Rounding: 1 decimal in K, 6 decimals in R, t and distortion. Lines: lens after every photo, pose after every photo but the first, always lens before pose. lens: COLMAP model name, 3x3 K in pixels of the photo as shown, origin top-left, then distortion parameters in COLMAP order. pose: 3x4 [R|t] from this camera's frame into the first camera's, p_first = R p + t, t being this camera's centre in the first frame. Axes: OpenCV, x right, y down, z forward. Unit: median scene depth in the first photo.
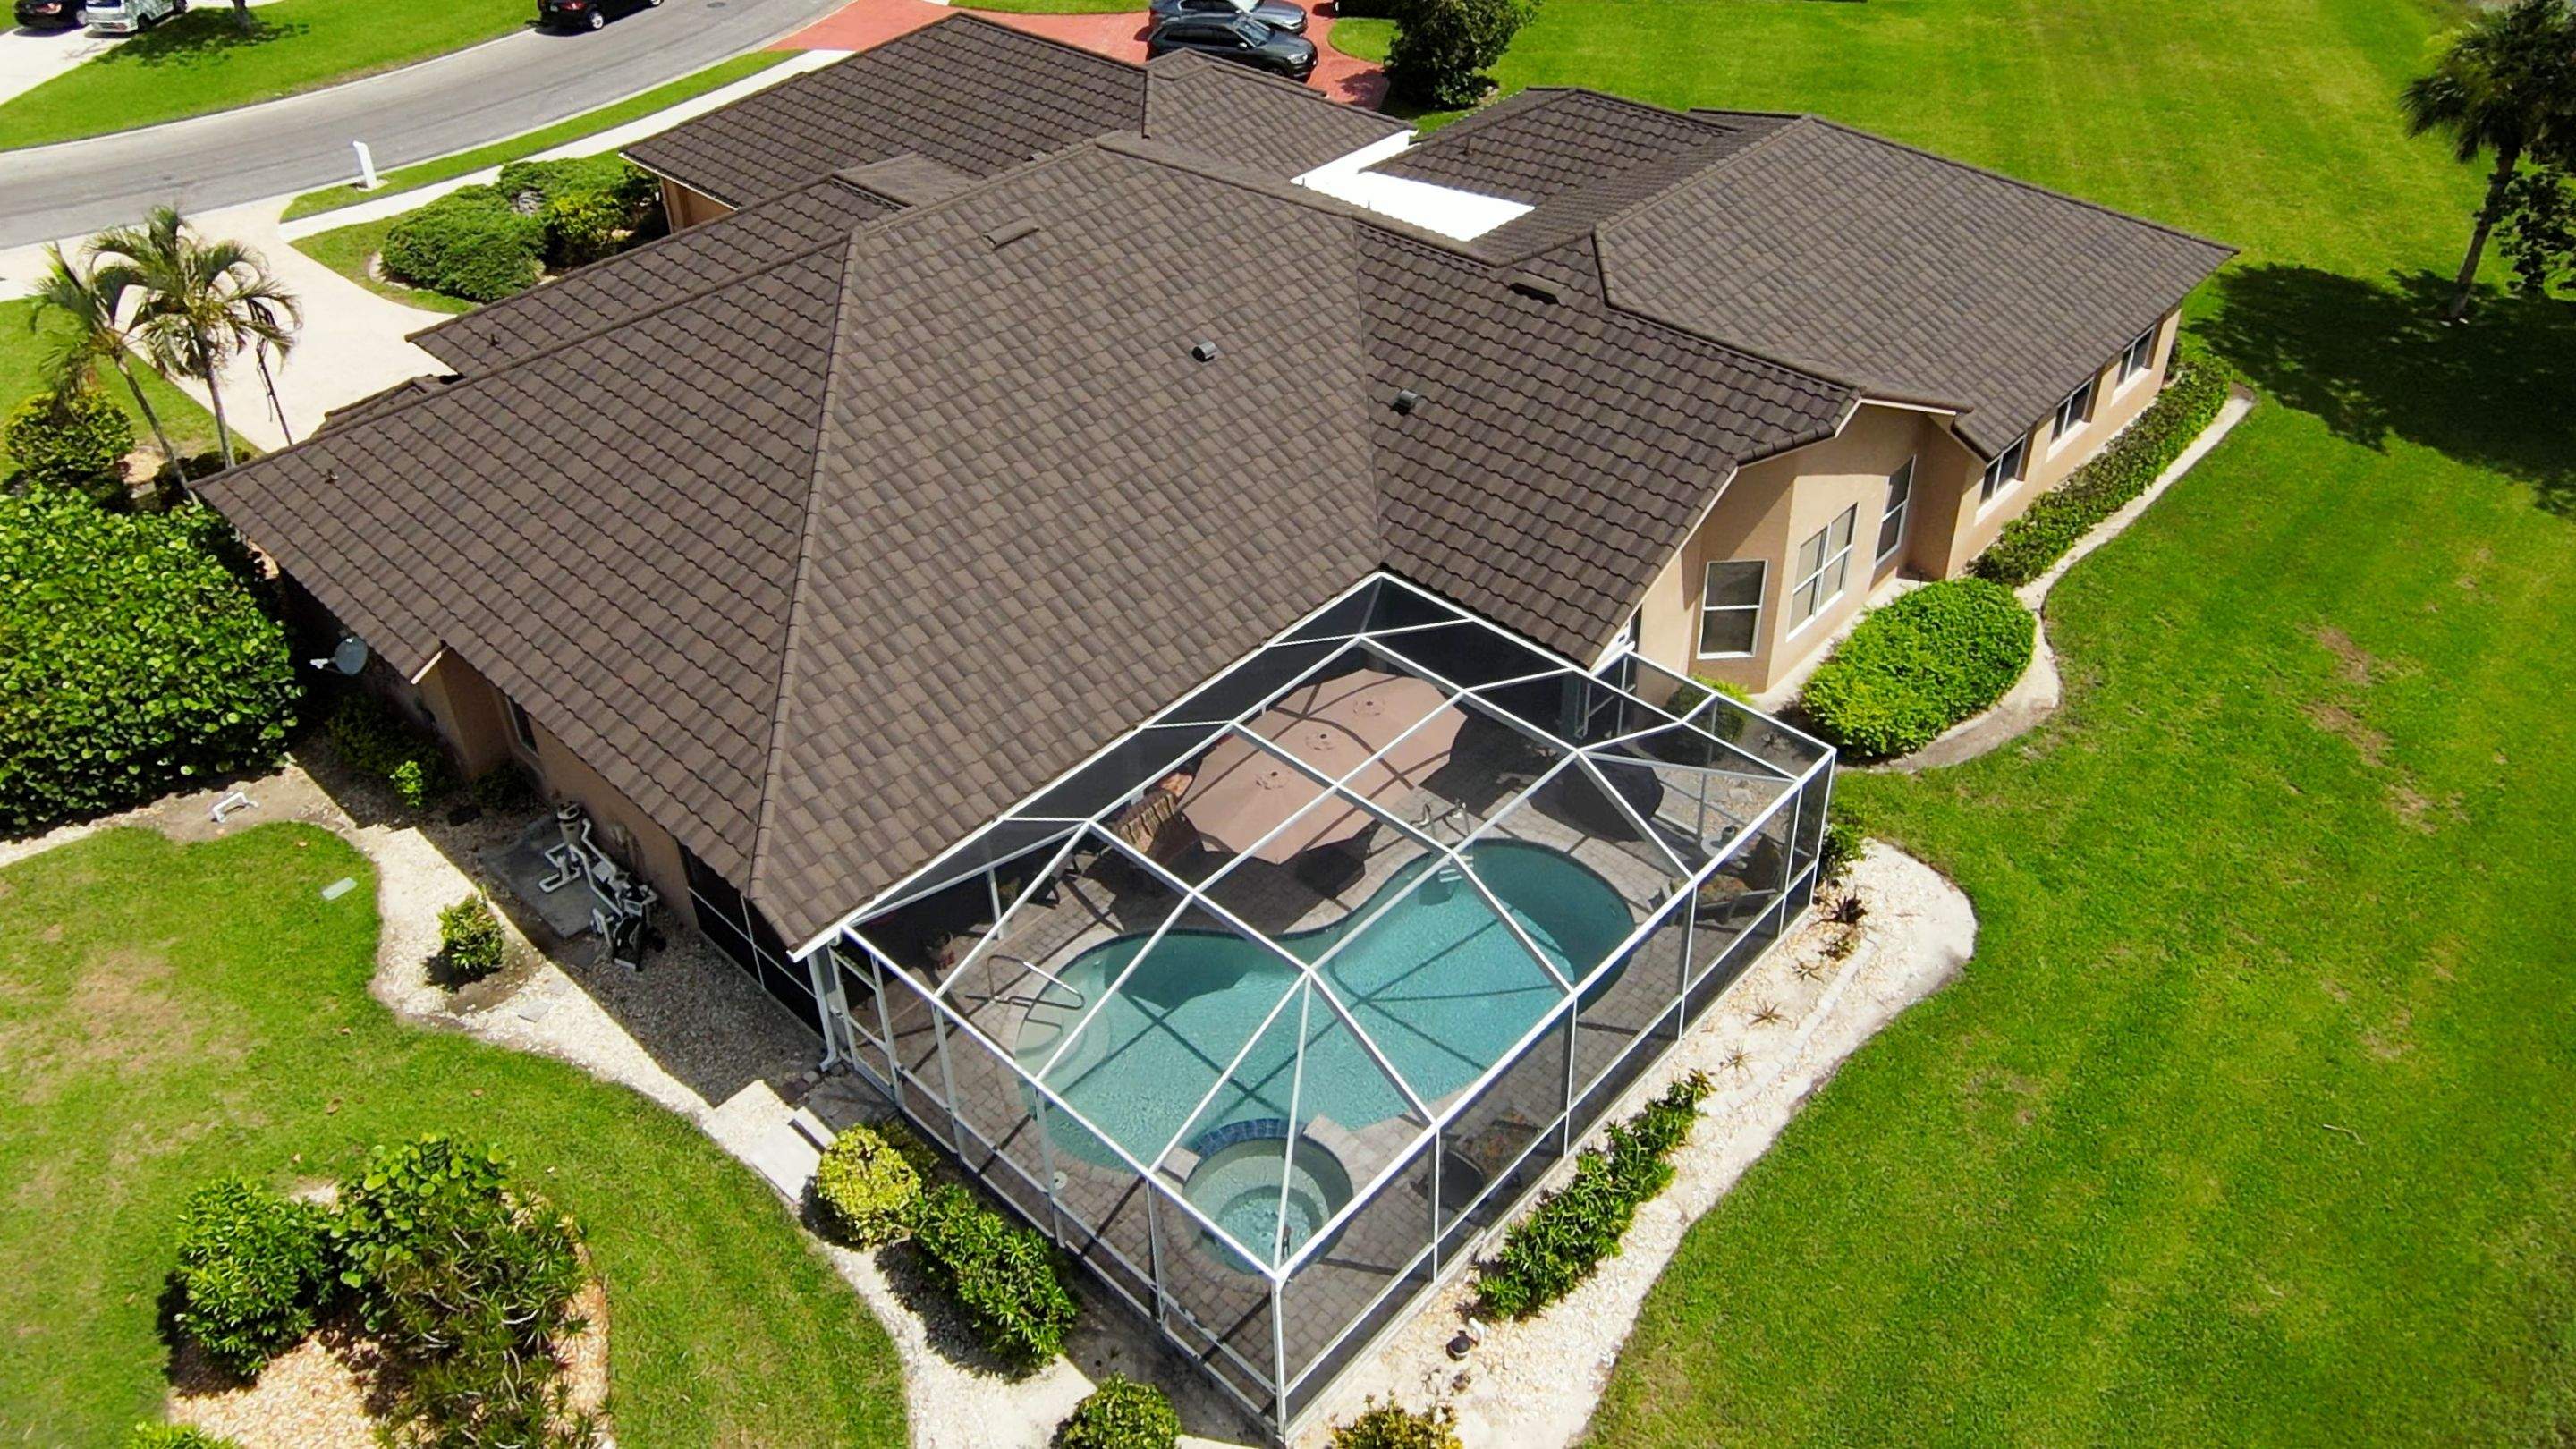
lens RADIAL K [[1866.3, 0, 1287.0], [0, 1866.3, 528.5], [0, 0, 1]] dist [-0.002739, 0.003545]
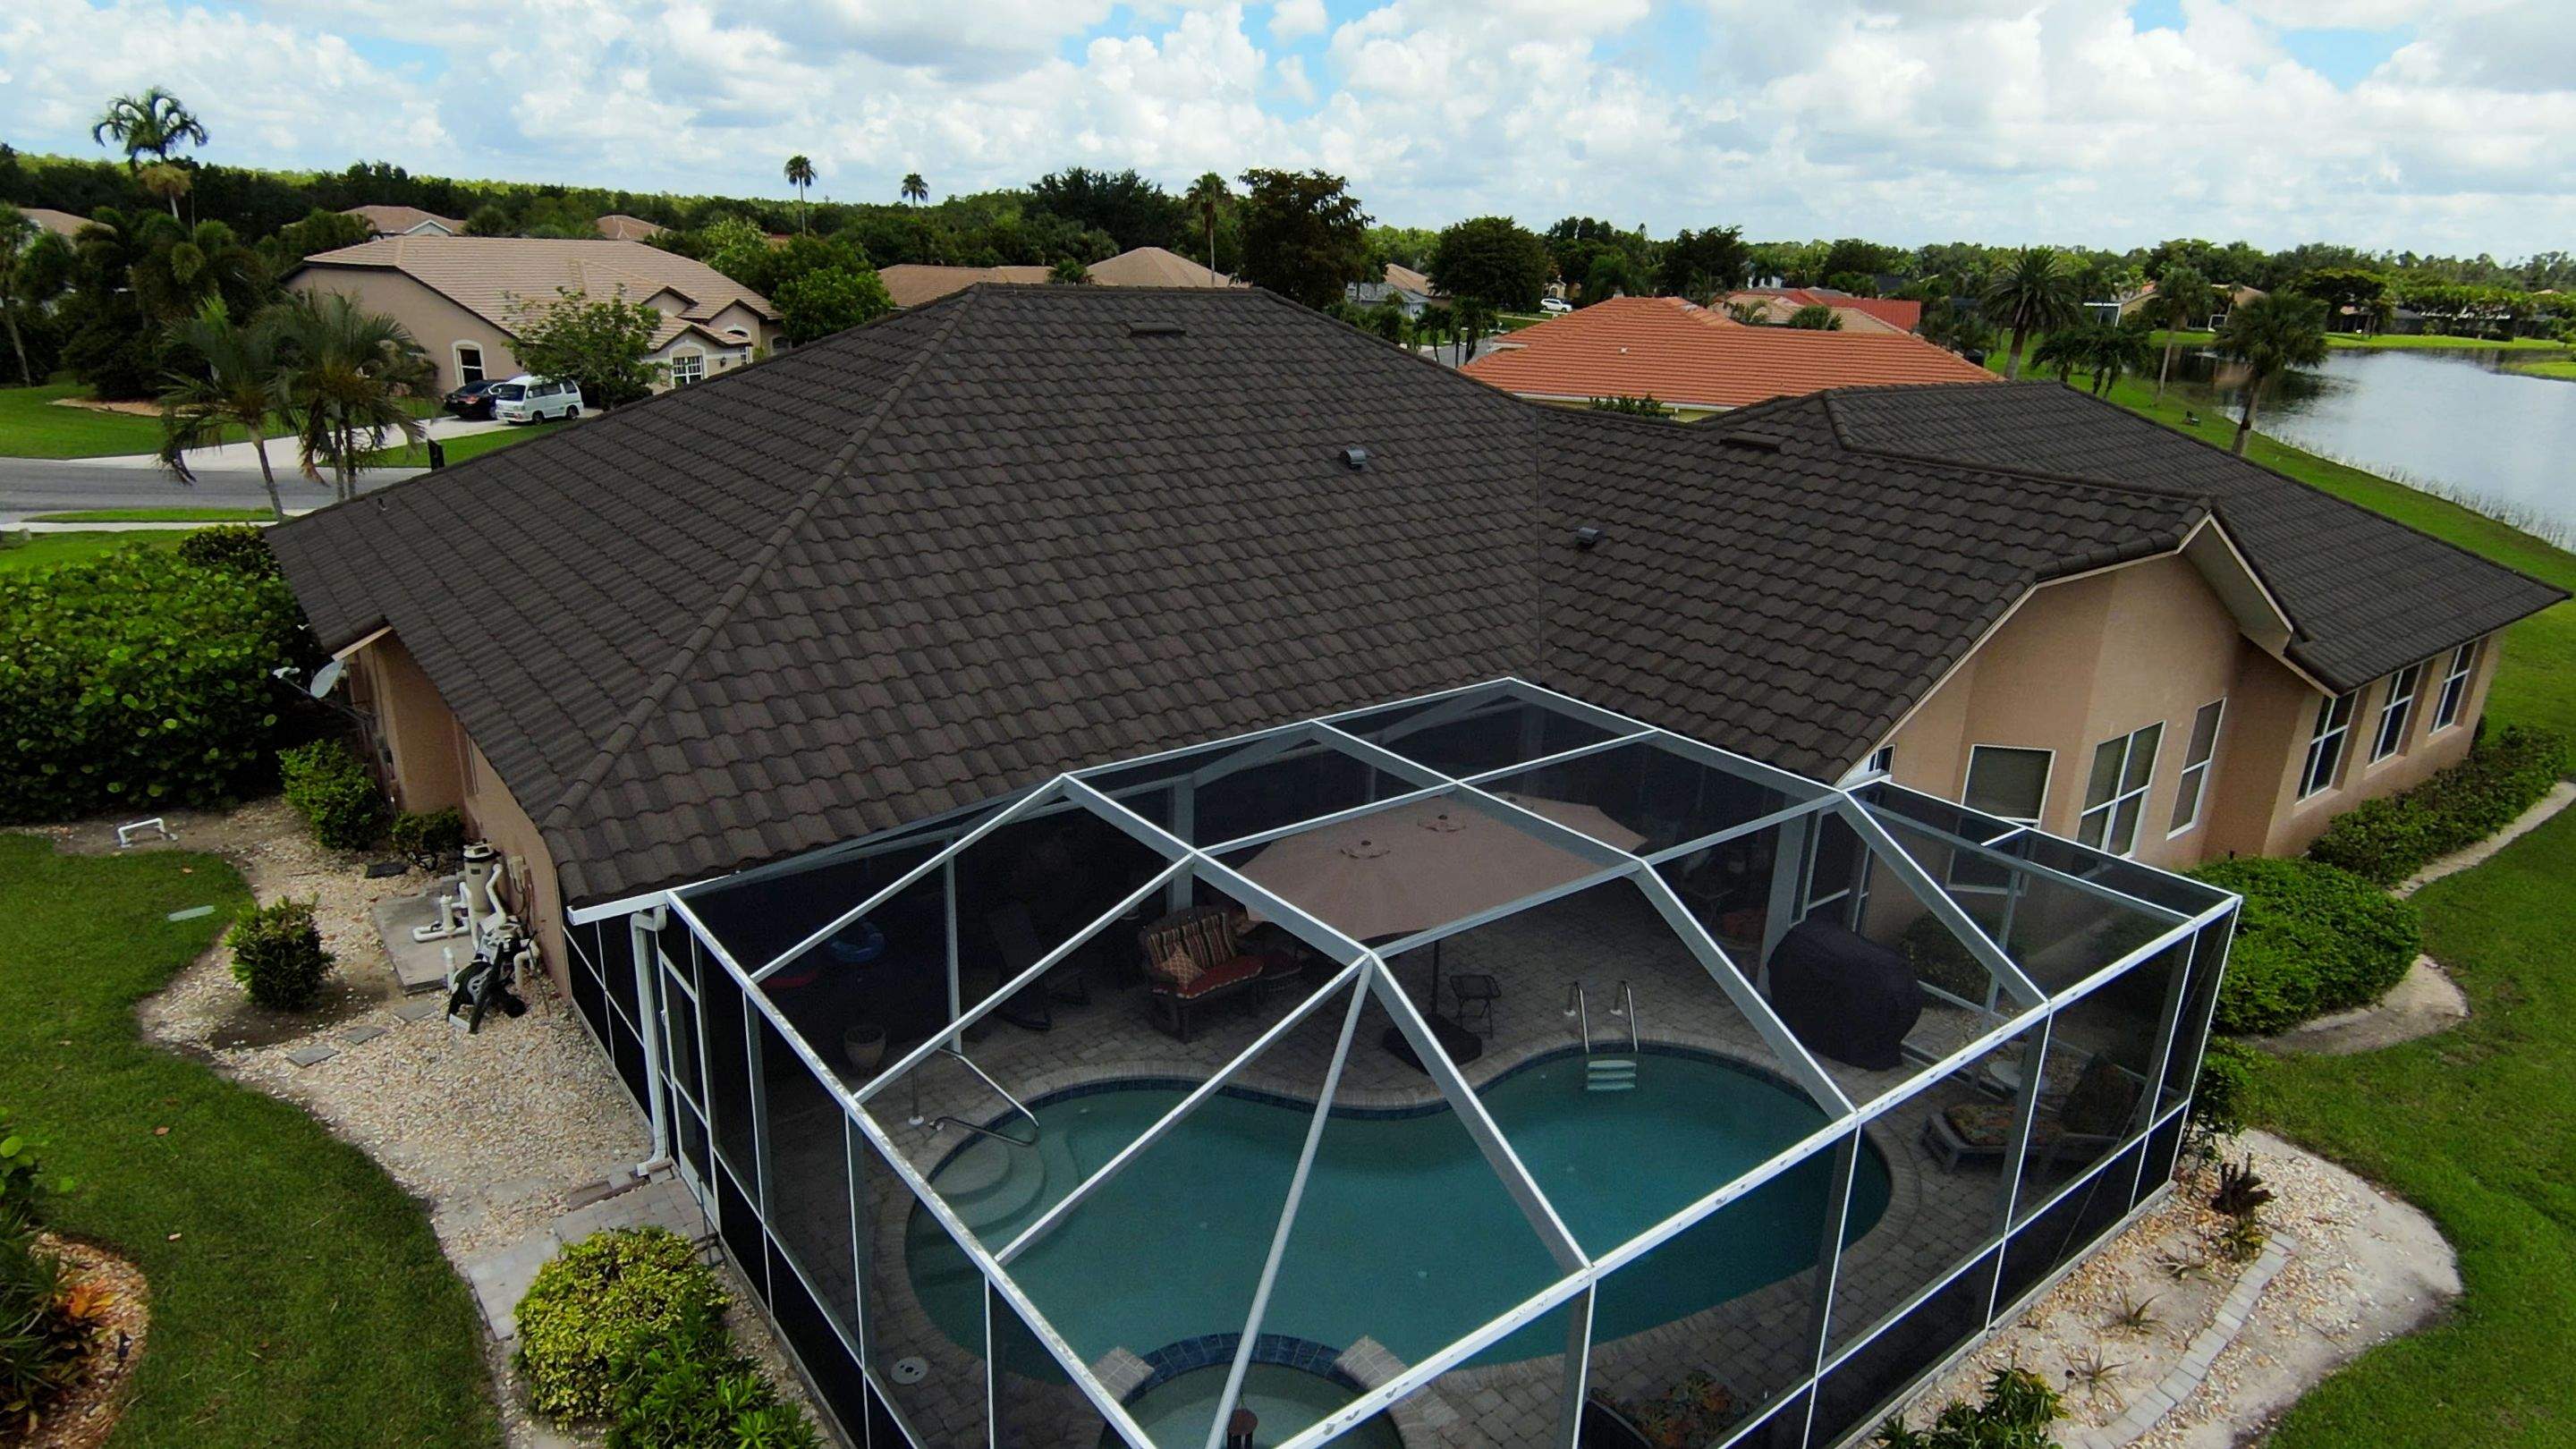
lens RADIAL K [[1456.5, 0, 1280.9], [0, 1456.5, 723.4], [0, 0, 1]] dist [0.002913, -0.000684]
pose [[0.985934, 0.102163, -0.132274, 0.025868], [-0.132398, 0.960423, -0.245070, 0.200185], [0.102002, 0.259136, 0.960440, 0.413257]]
